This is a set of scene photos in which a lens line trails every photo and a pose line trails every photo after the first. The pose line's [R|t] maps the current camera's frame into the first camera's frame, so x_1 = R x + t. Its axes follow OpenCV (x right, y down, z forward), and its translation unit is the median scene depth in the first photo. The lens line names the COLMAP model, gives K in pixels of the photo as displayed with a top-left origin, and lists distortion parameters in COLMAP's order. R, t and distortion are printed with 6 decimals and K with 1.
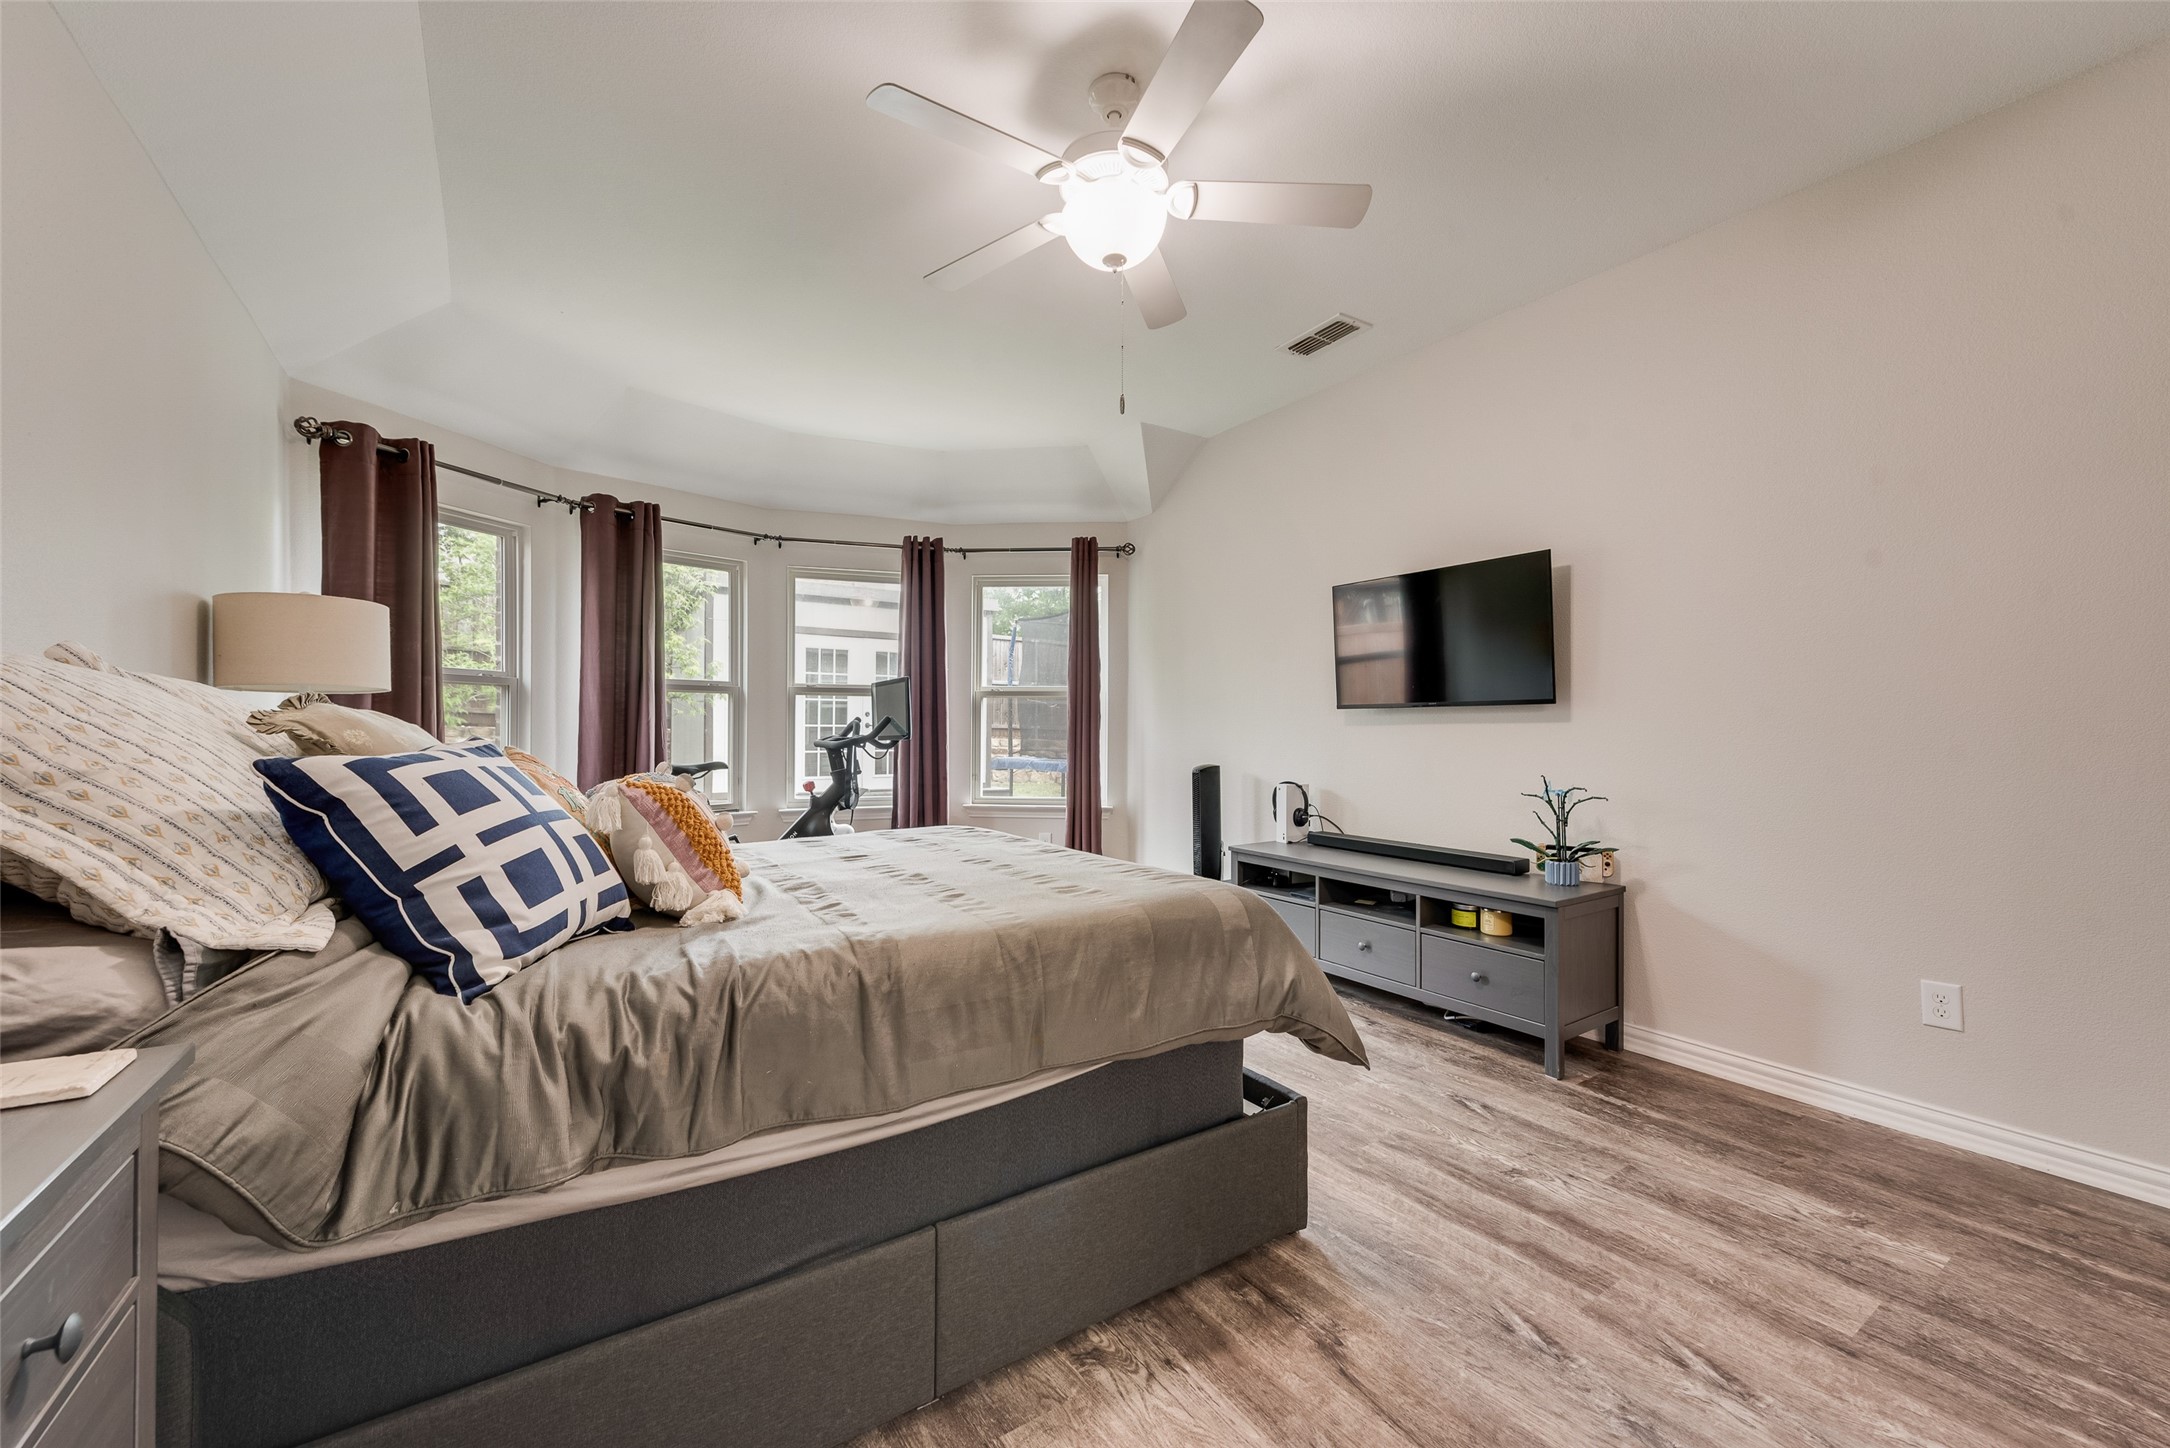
lens RADIAL K [[849.1, 0, 1071.1], [0, 849.1, 721.4], [0, 0, 1]] dist [0.003954, -0.000181]
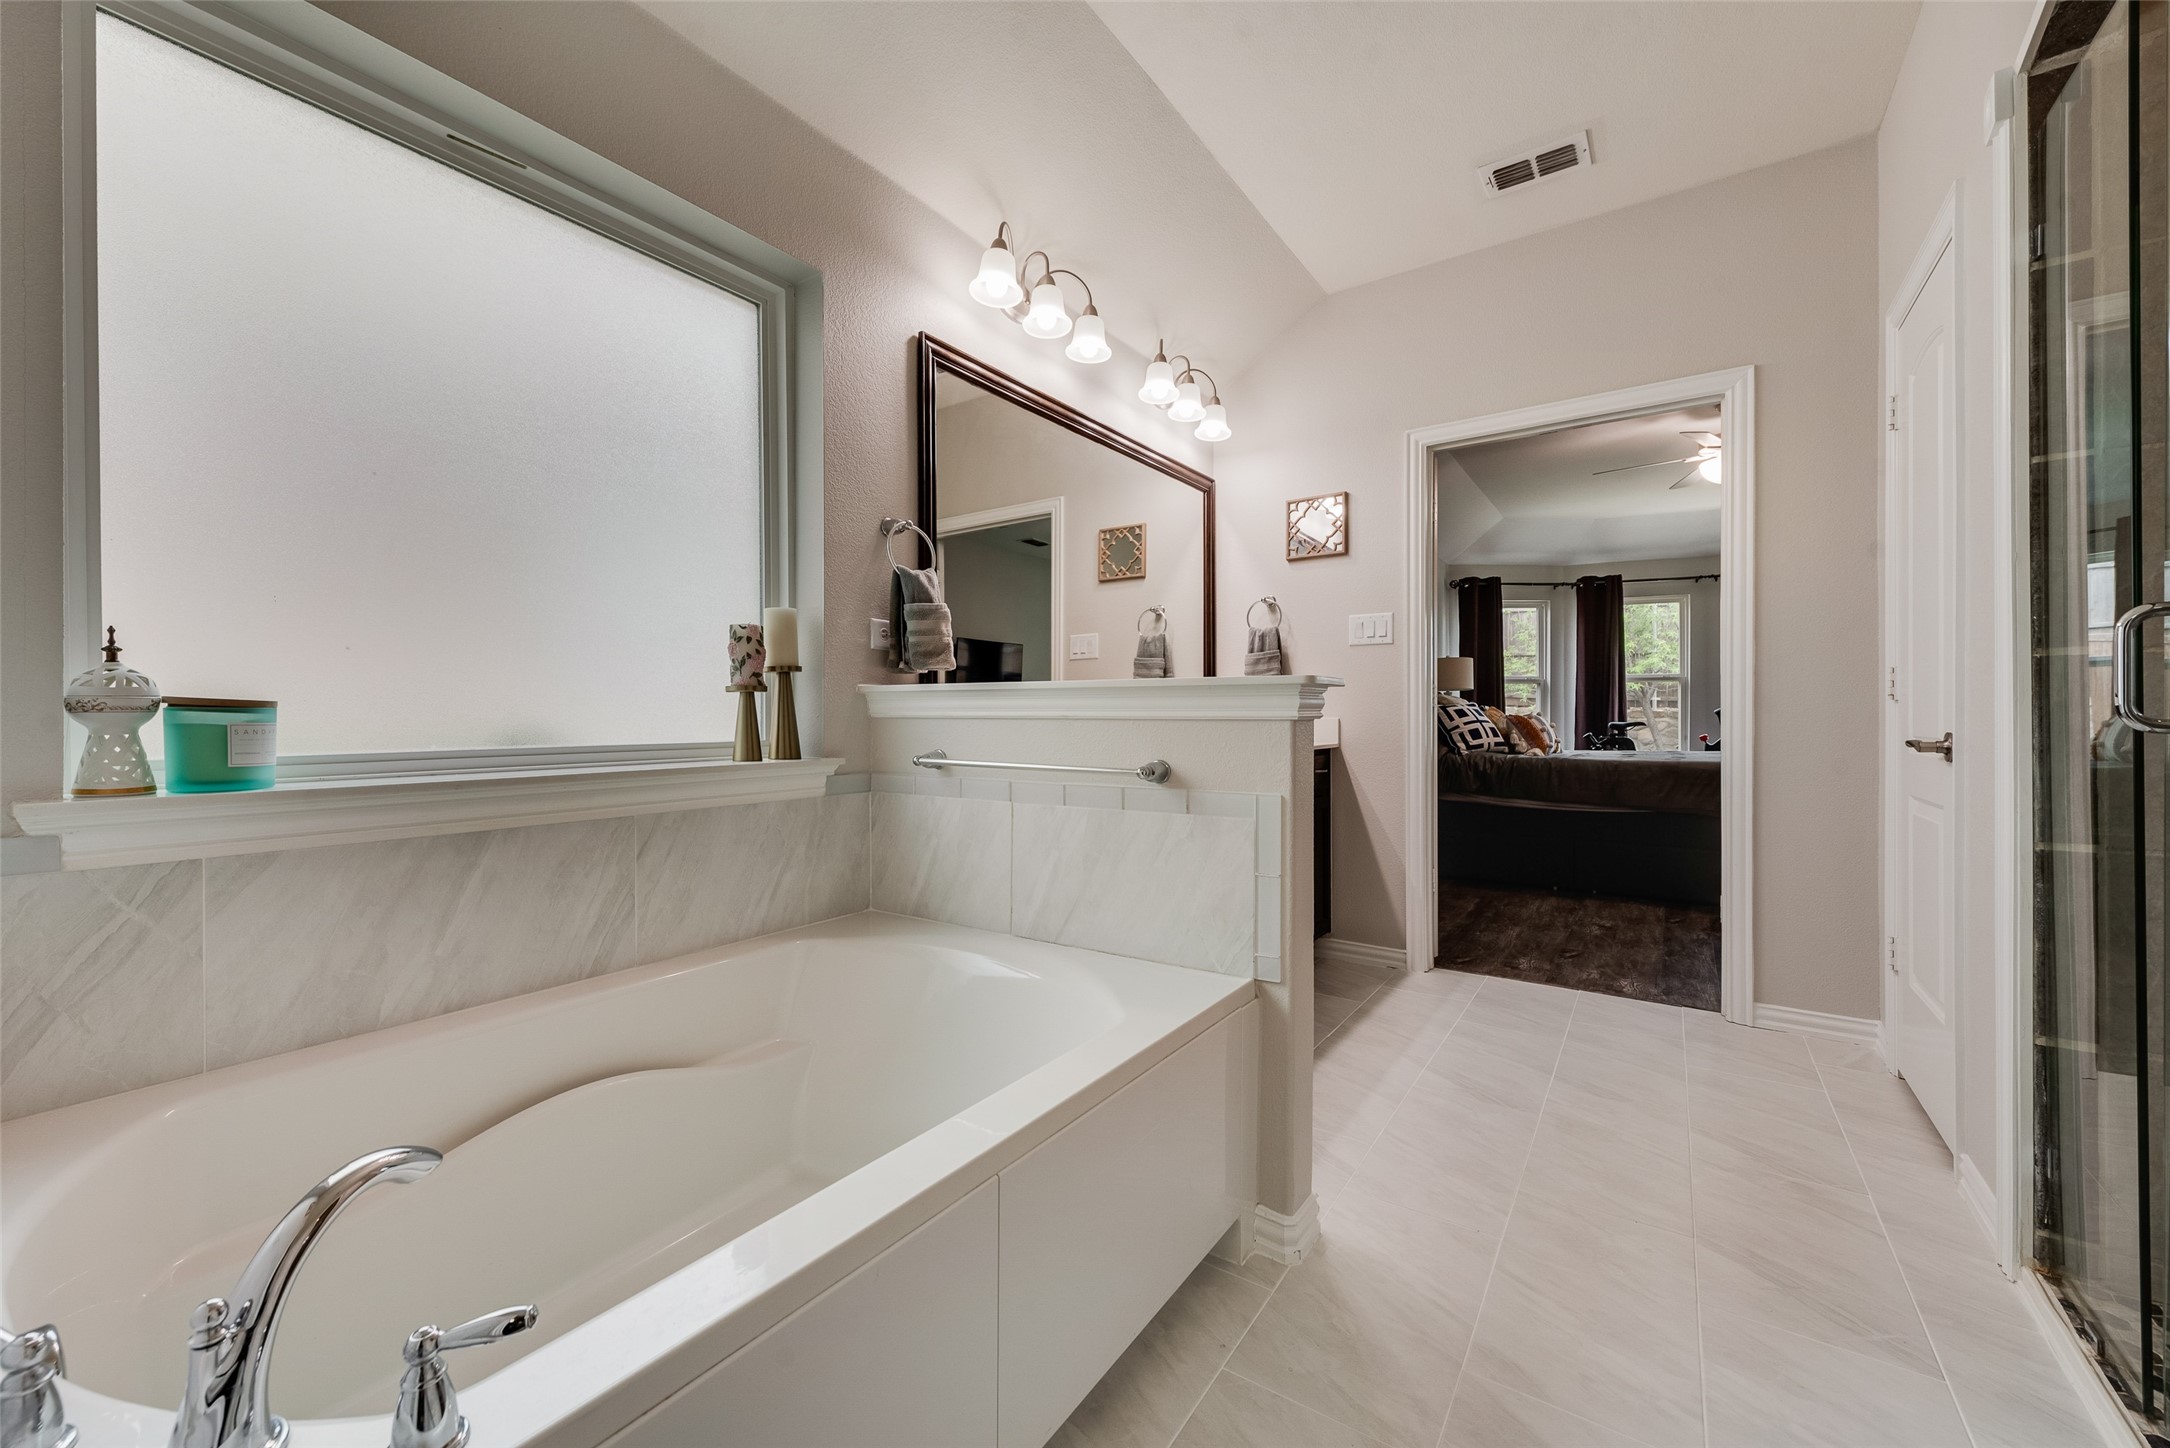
lens RADIAL K [[822.6, 0, 1085.0], [0, 822.6, 724.0], [0, 0, 1]] dist [-0.000050, -0.000061]
pose [[0.363198, 0.006444, -0.931690, 1.760323], [0.010474, 0.999885, 0.010999, 0.050411], [0.931653, -0.013754, 0.363088, -1.627973]]
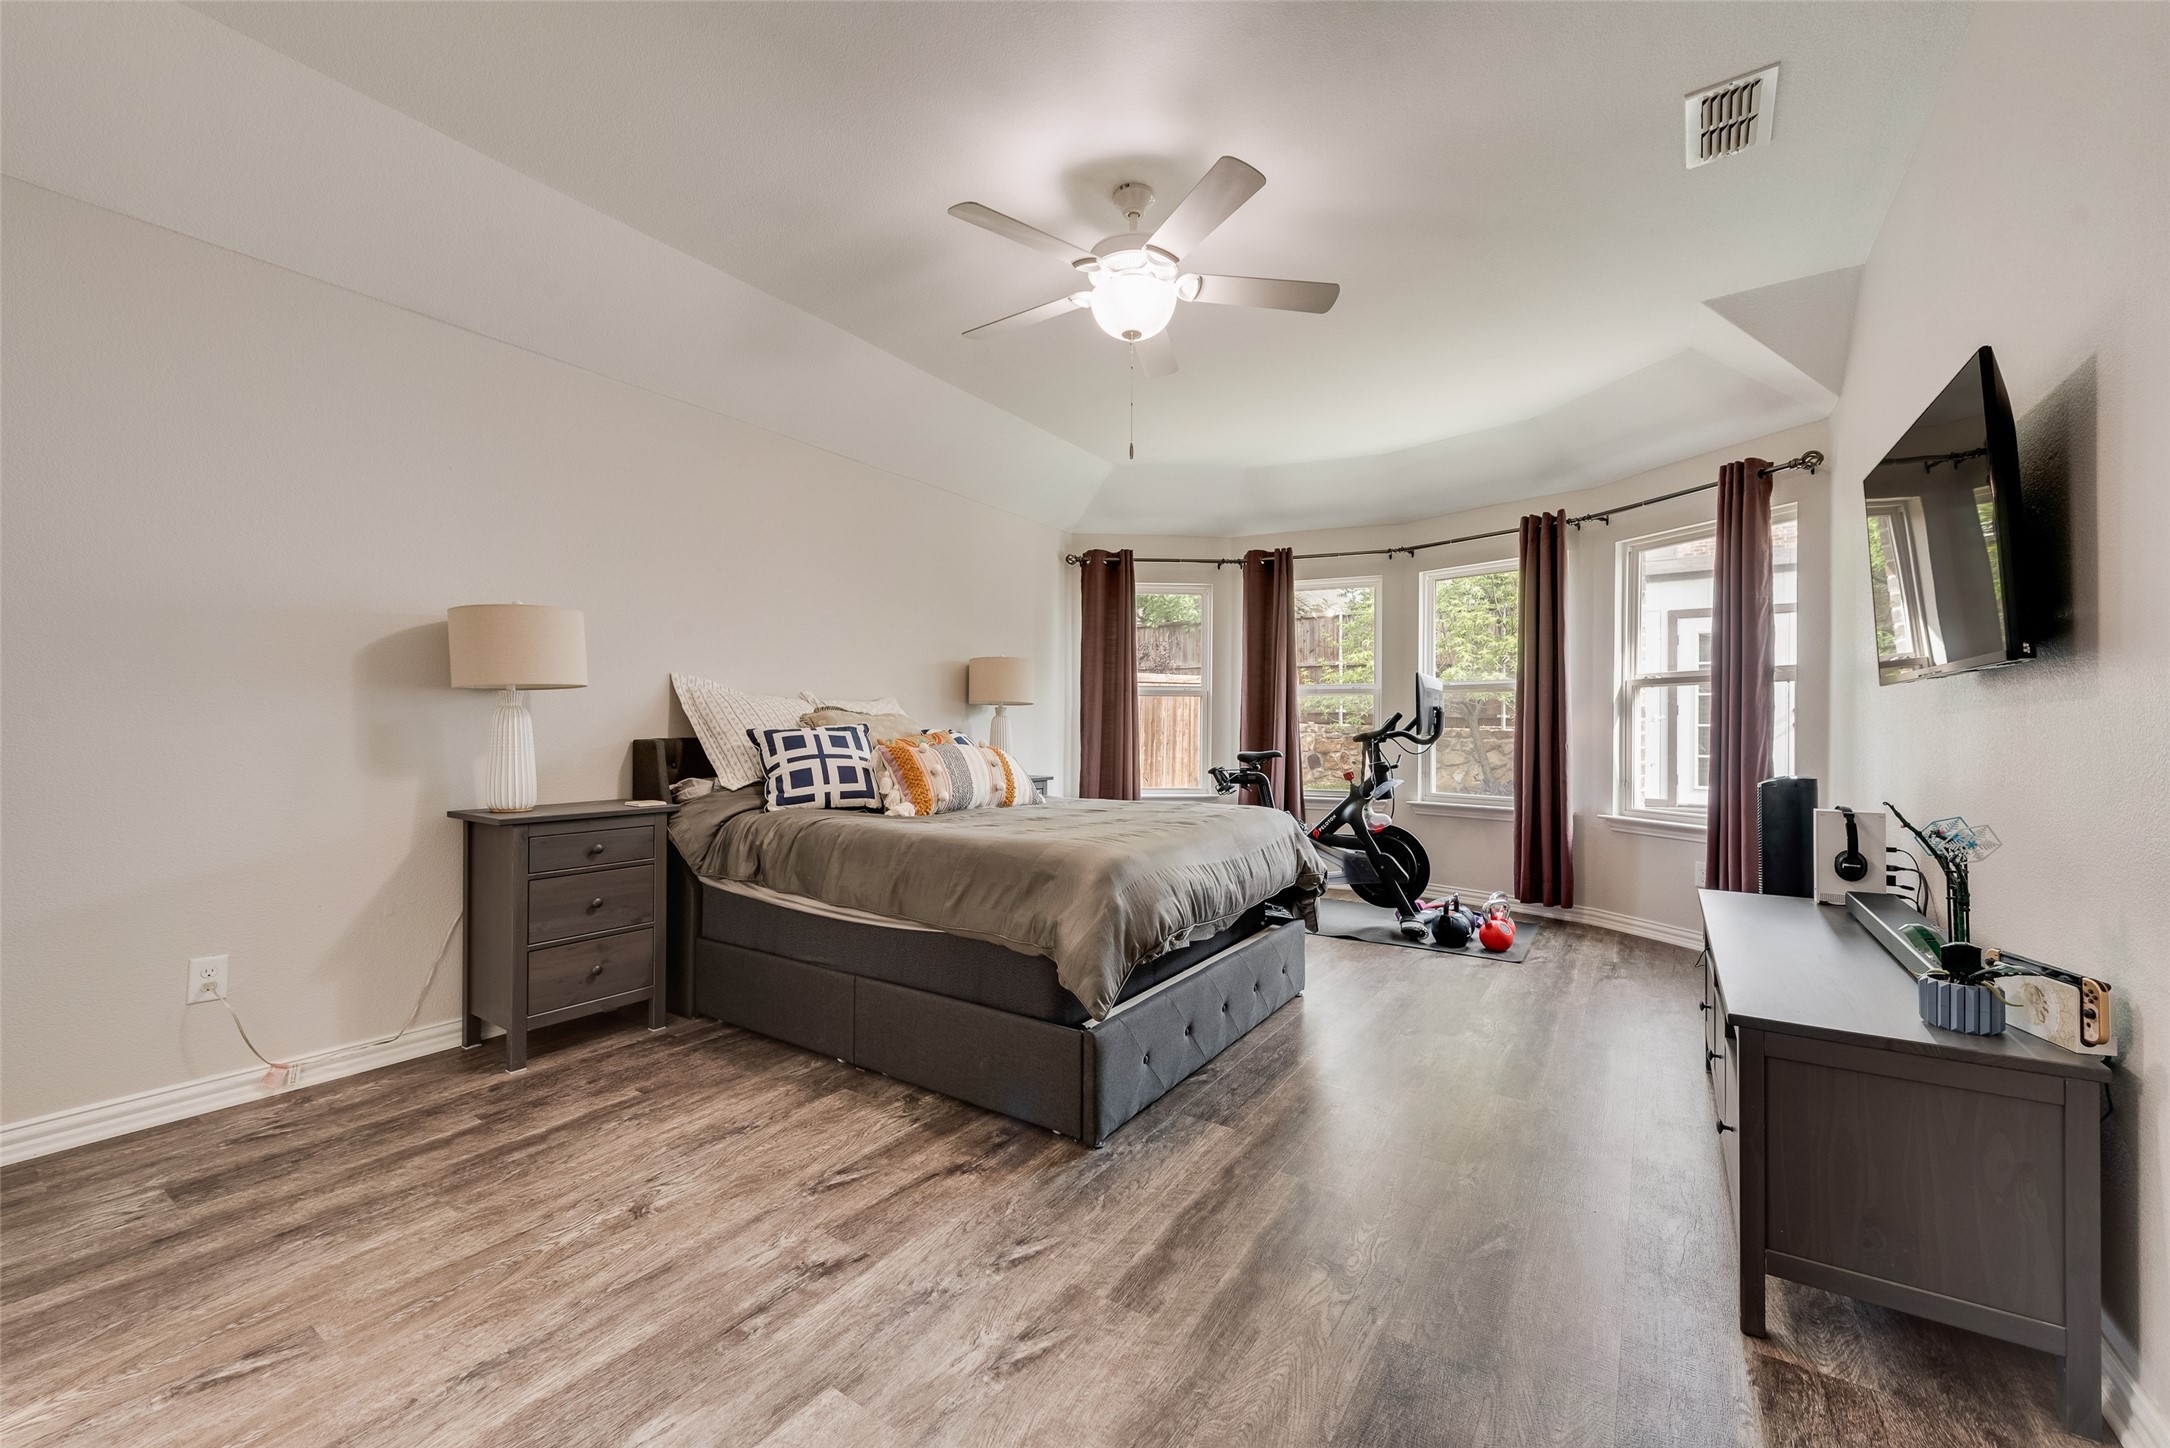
lens RADIAL K [[849.1, 0, 1071.1], [0, 849.1, 721.4], [0, 0, 1]] dist [0.003954, -0.000181]
pose [[0.377234, -0.009092, -0.926073, 1.425137], [0.004567, 0.999958, -0.007958, 0.029369], [0.926107, -0.001227, 0.377260, 0.573081]]
